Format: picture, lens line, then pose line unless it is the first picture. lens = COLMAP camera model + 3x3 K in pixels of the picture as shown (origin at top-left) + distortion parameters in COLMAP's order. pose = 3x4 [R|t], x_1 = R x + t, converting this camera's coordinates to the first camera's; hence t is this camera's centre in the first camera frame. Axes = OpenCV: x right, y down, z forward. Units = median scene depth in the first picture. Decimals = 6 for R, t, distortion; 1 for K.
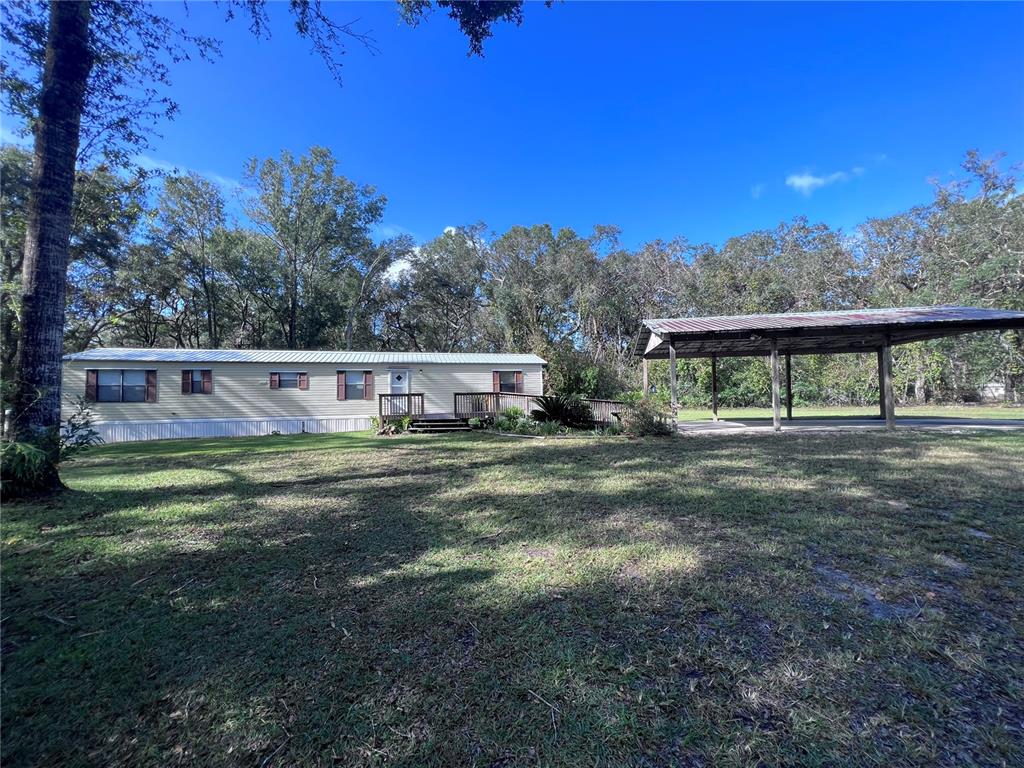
lens RADIAL K [[410.8, 0, 512.0], [0, 410.8, 384.0], [0, 0, 1]] dist [-0.002033, -0.000294]
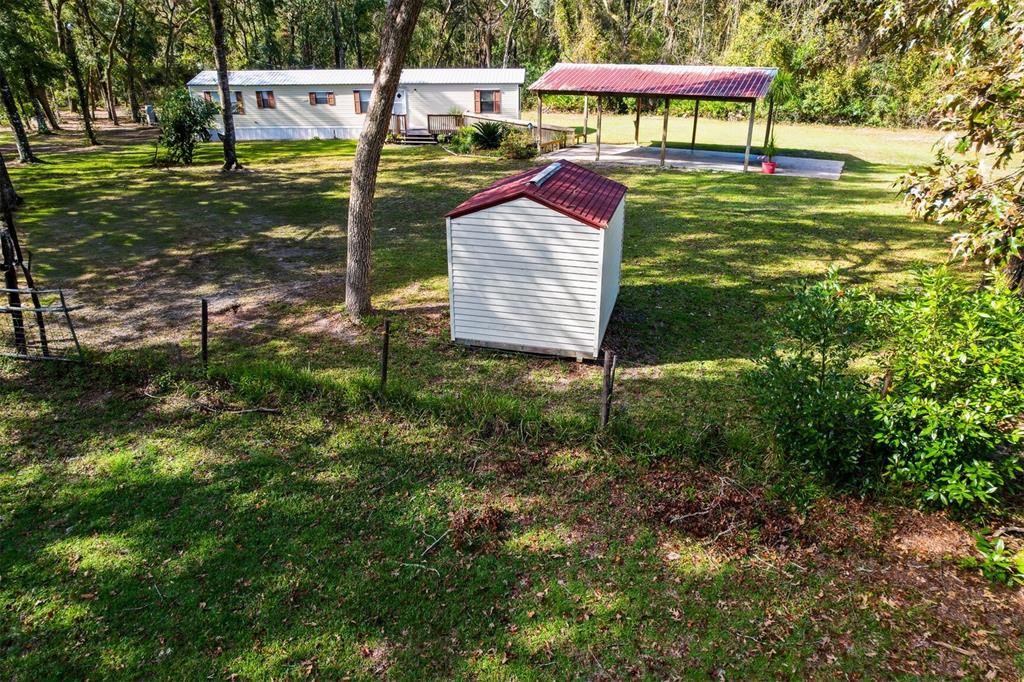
lens RADIAL K [[661.2, 0, 512.0], [0, 661.2, 341.0], [0, 0, 1]] dist [-0.041850, 0.000917]
pose [[0.952139, 0.137366, -0.273060, 1.165361], [-0.002286, 0.896507, 0.443024, -0.384438], [0.305657, -0.421197, 0.853913, -1.533565]]
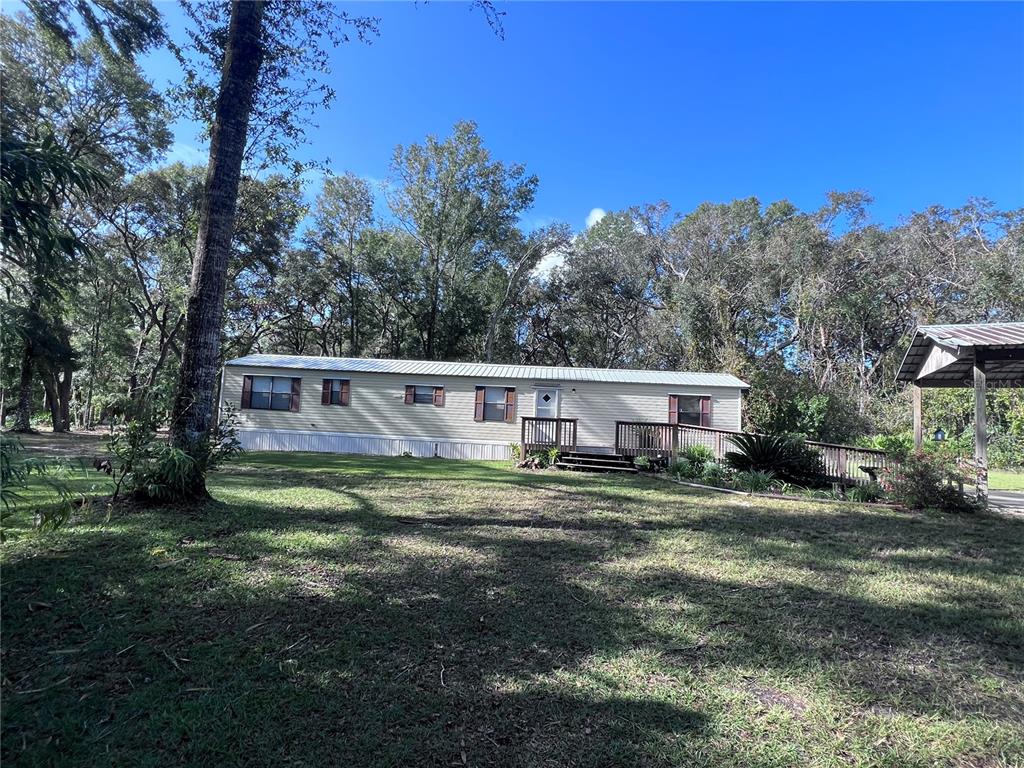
lens RADIAL K [[516.4, 0, 512.0], [0, 516.4, 384.0], [0, 0, 1]] dist [-0.000883, 0.000076]
pose [[0.945365, 0.037558, -0.323844, -0.022695], [-0.052496, 0.997916, -0.037513, -0.001277], [0.321760, 0.052464, 0.945367, 0.038814]]
